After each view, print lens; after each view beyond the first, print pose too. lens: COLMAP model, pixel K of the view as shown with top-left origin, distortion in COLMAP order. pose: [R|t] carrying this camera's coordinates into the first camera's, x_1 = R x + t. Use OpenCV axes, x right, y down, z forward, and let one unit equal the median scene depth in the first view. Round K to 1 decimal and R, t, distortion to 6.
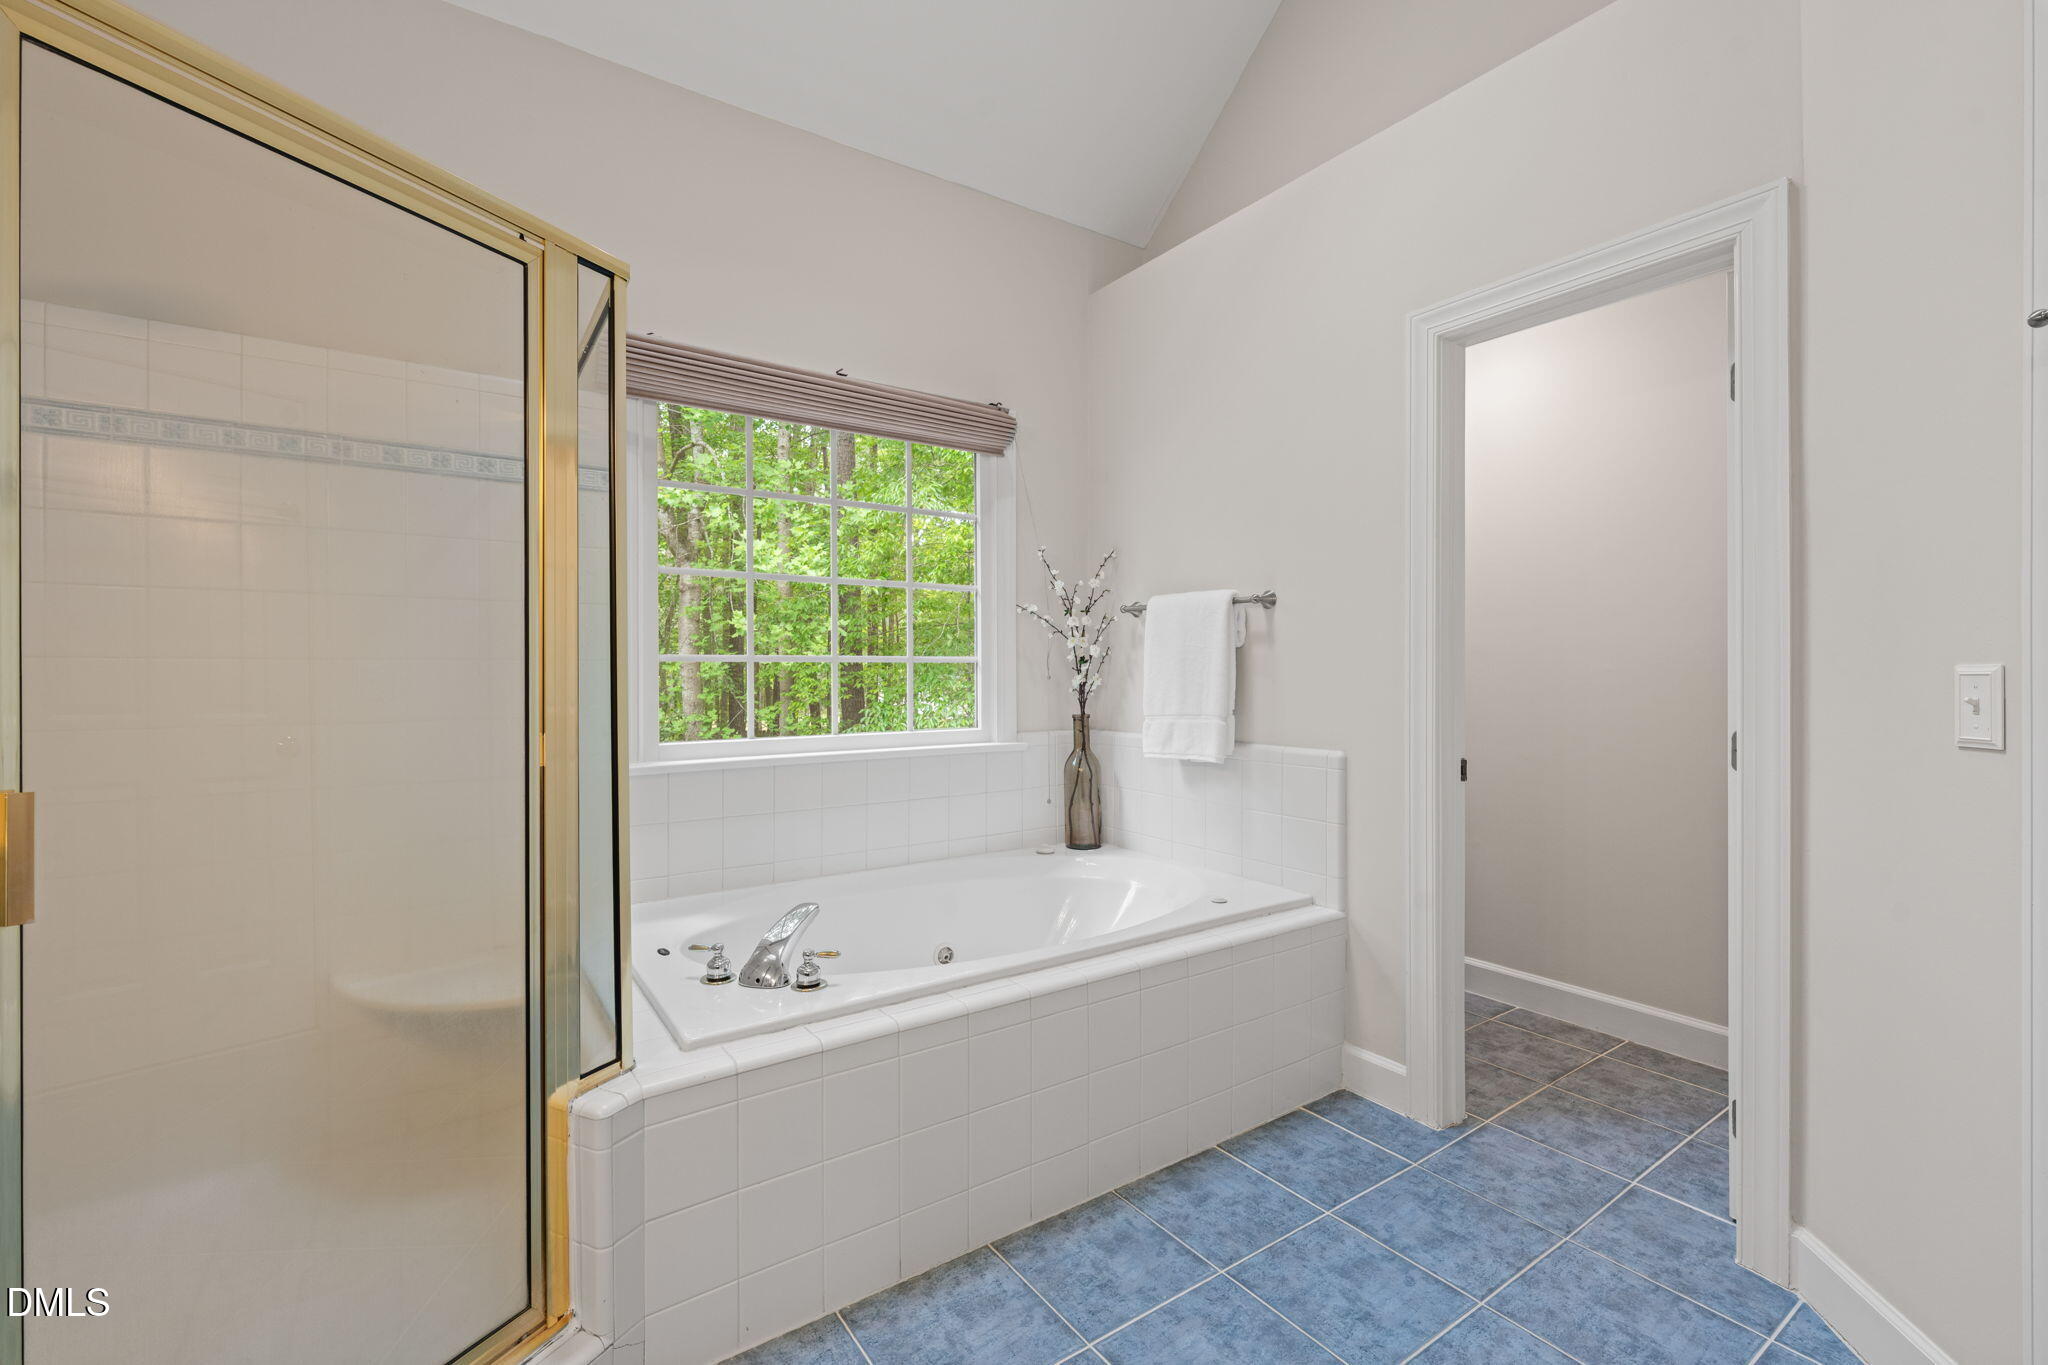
lens RADIAL K [[876.1, 0, 1023.1], [0, 876.1, 665.3], [0, 0, 1]] dist [-0.011364, -0.000009]
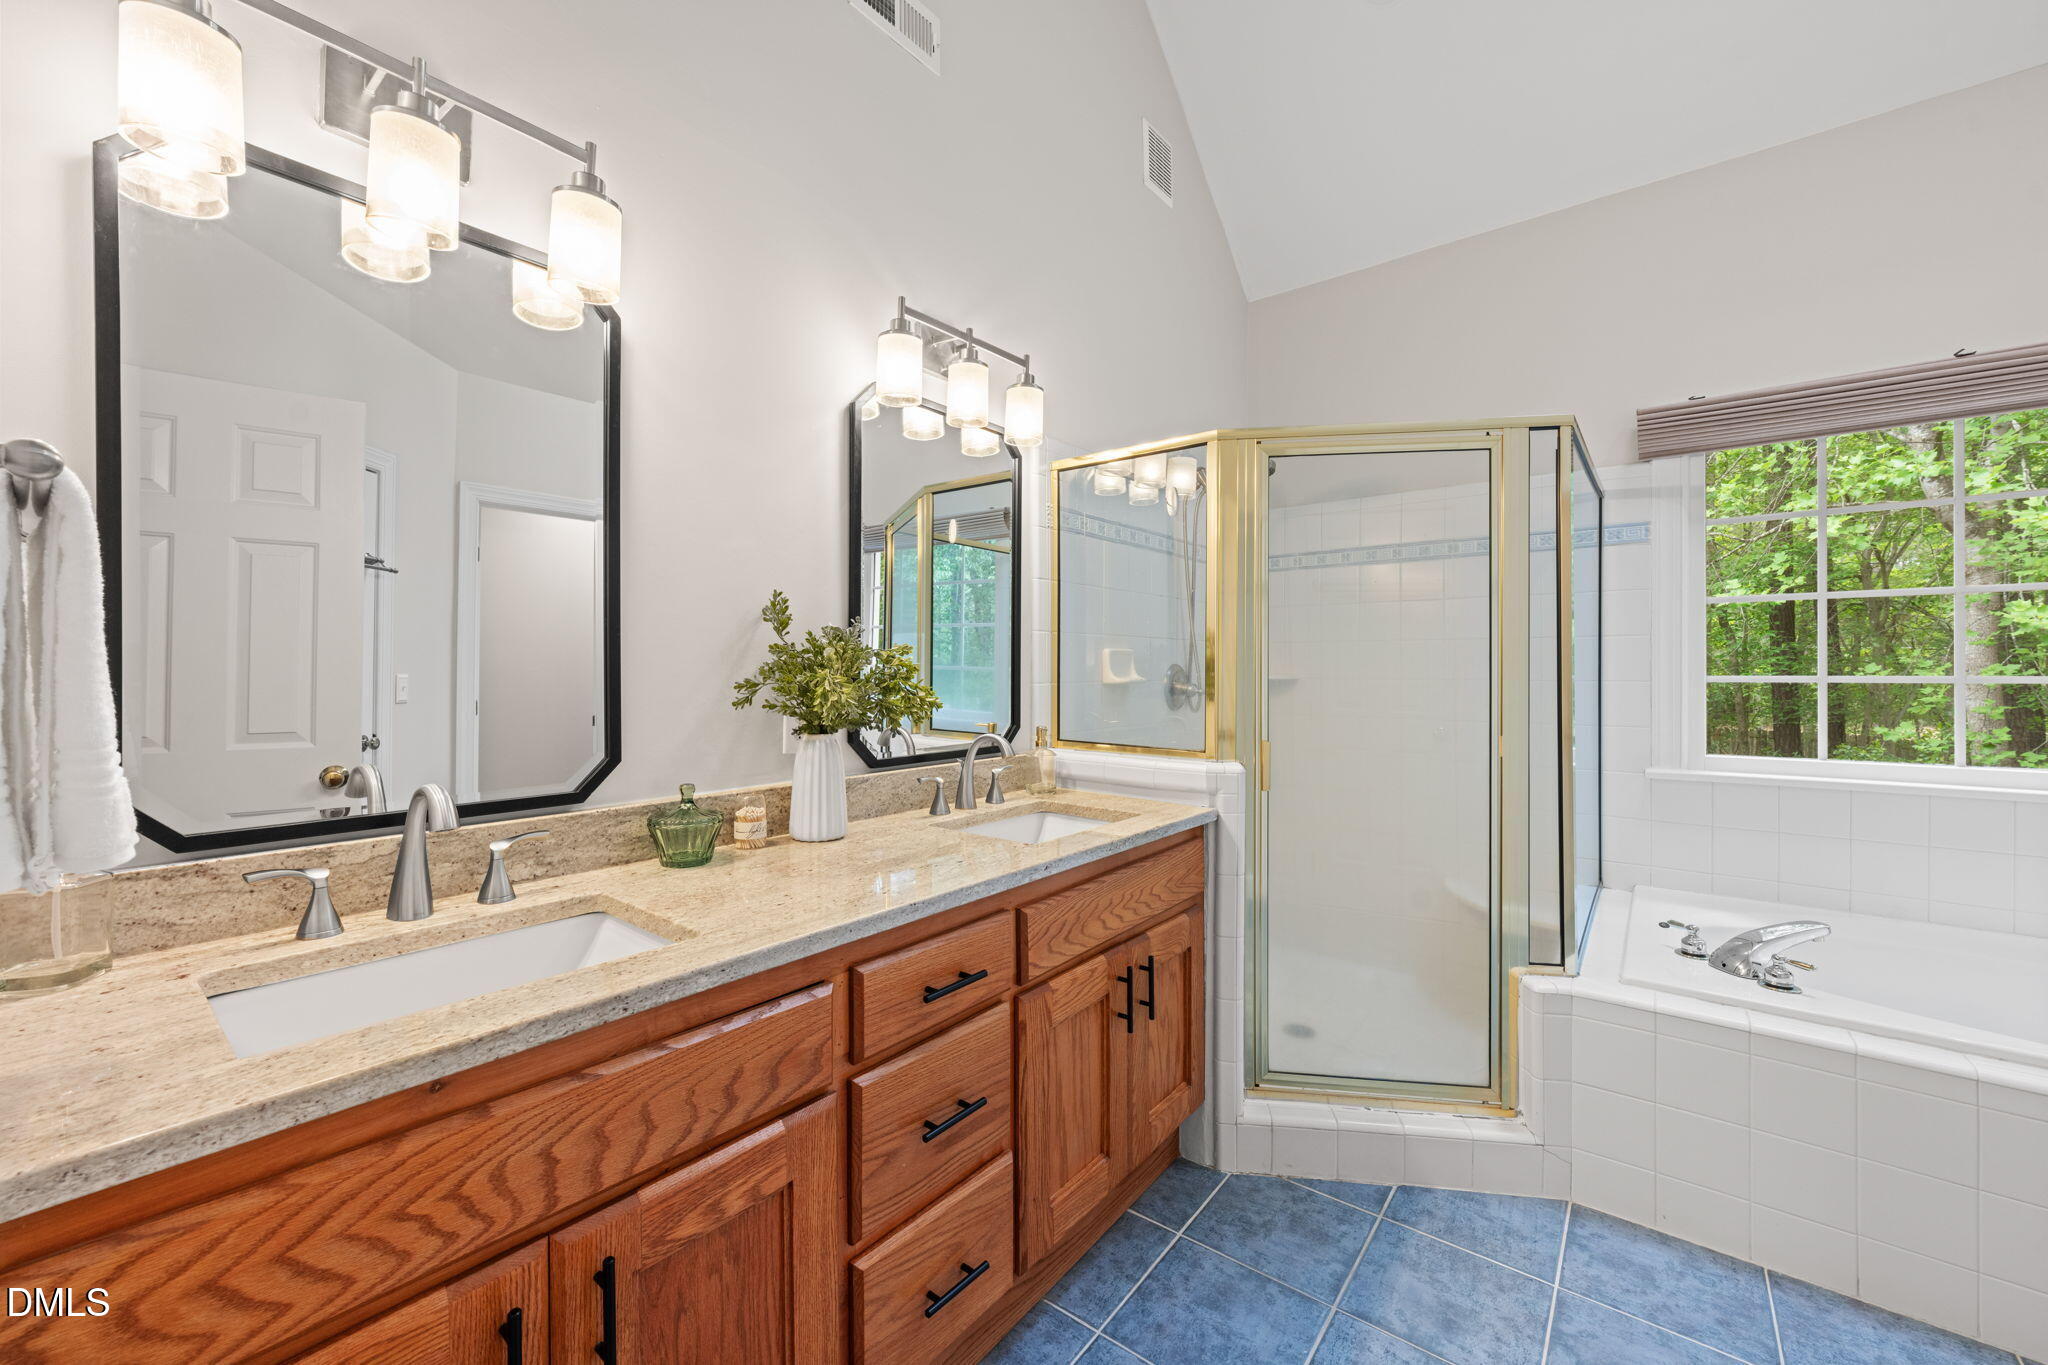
lens RADIAL K [[814.2, 0, 1036.8], [0, 814.2, 674.6], [0, 0, 1]] dist [-0.000369, -0.000052]
pose [[0.301396, 0.003610, -0.953492, 0.446538], [0.006418, 0.999962, 0.005814, -0.036078], [0.953478, -0.007872, 0.301361, -0.189394]]
